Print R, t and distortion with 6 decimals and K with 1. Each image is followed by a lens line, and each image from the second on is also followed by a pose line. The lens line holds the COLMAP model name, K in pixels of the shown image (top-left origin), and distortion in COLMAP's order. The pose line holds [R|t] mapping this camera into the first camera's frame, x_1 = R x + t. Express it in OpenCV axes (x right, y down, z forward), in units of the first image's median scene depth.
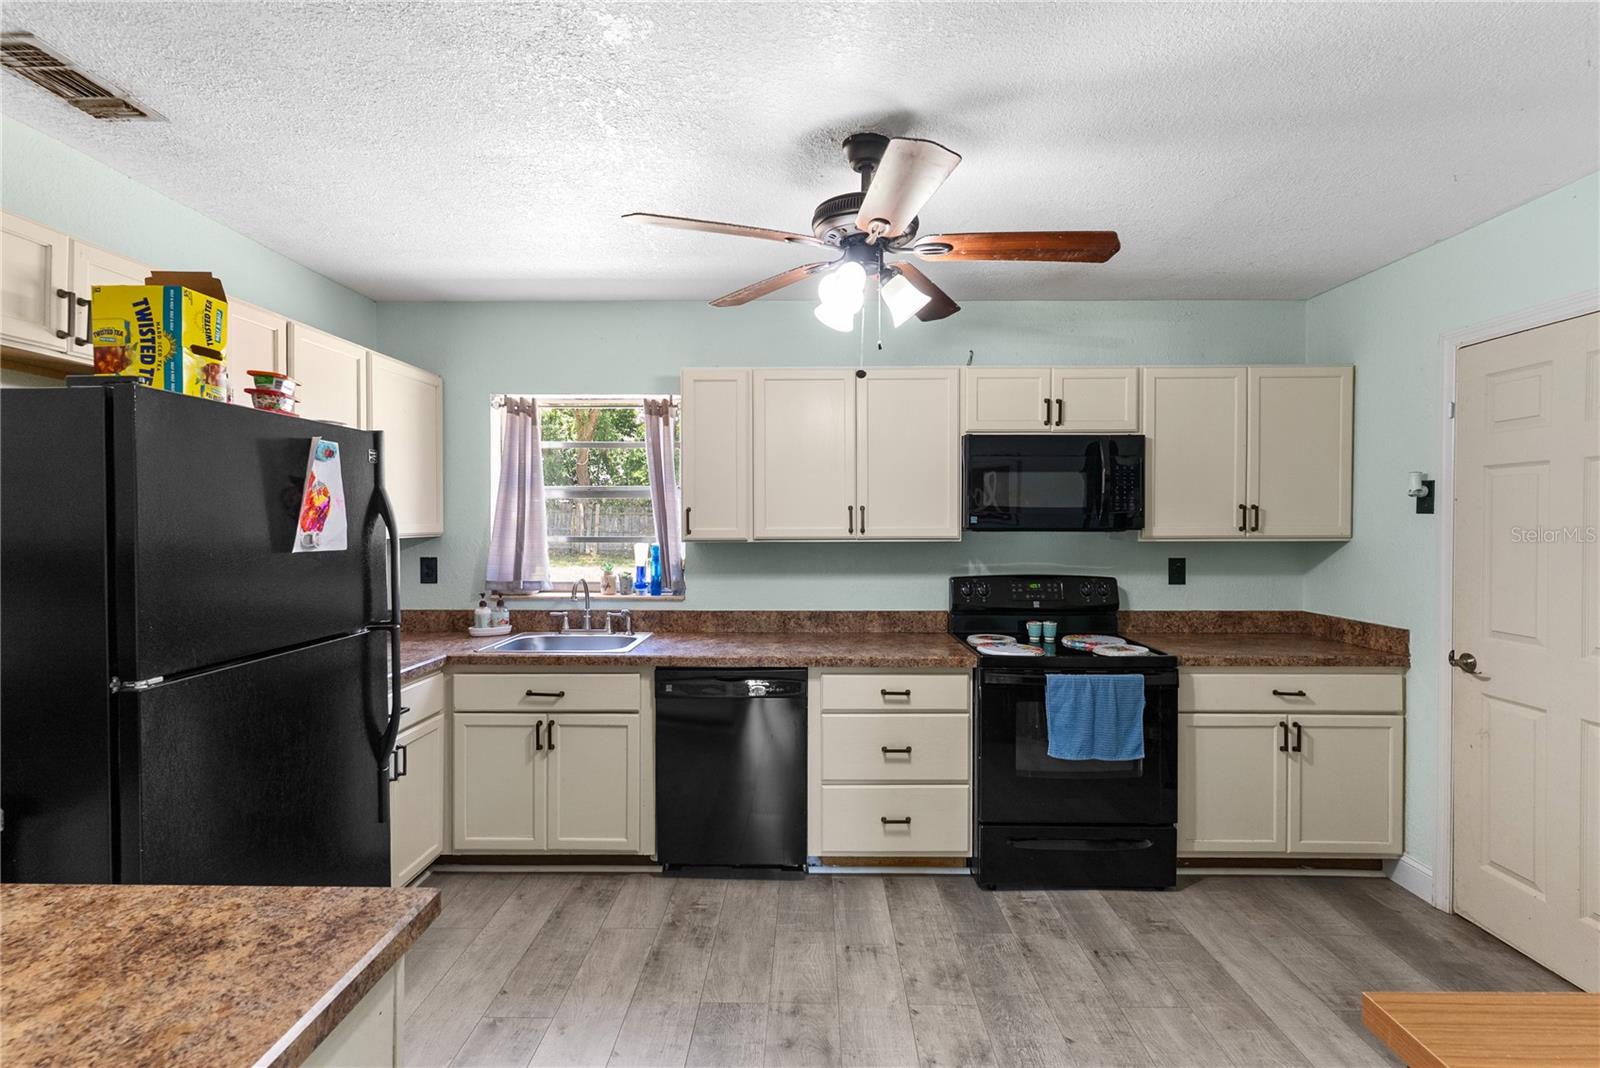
lens RADIAL K [[768.0, 0, 806.7], [0, 768.0, 530.9], [0, 0, 1]] dist [0.001924, -0.000329]
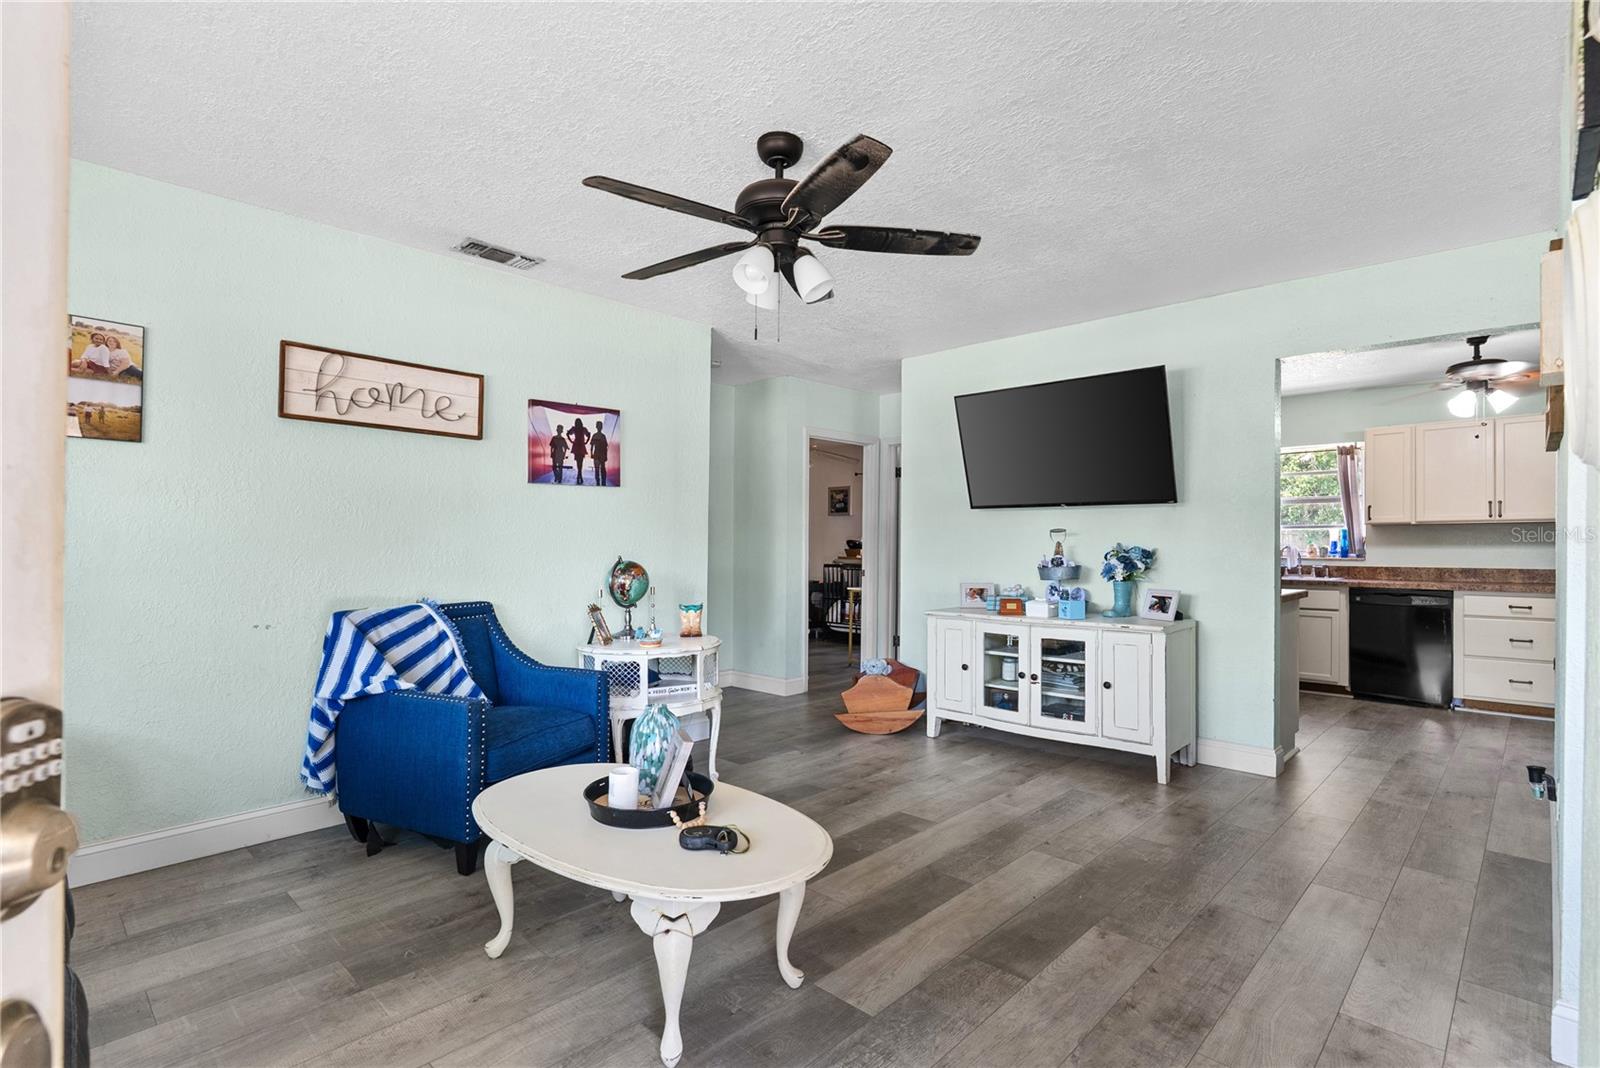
lens RADIAL K [[768.0, 0, 799.2], [0, 768.0, 544.9], [0, 0, 1]] dist [0.001924, -0.000329]
pose [[0.725318, -0.000082, -0.688414, 0.127775], [-0.010283, 0.999887, -0.010953, 0.104337], [0.688337, 0.015023, 0.725235, -1.337433]]
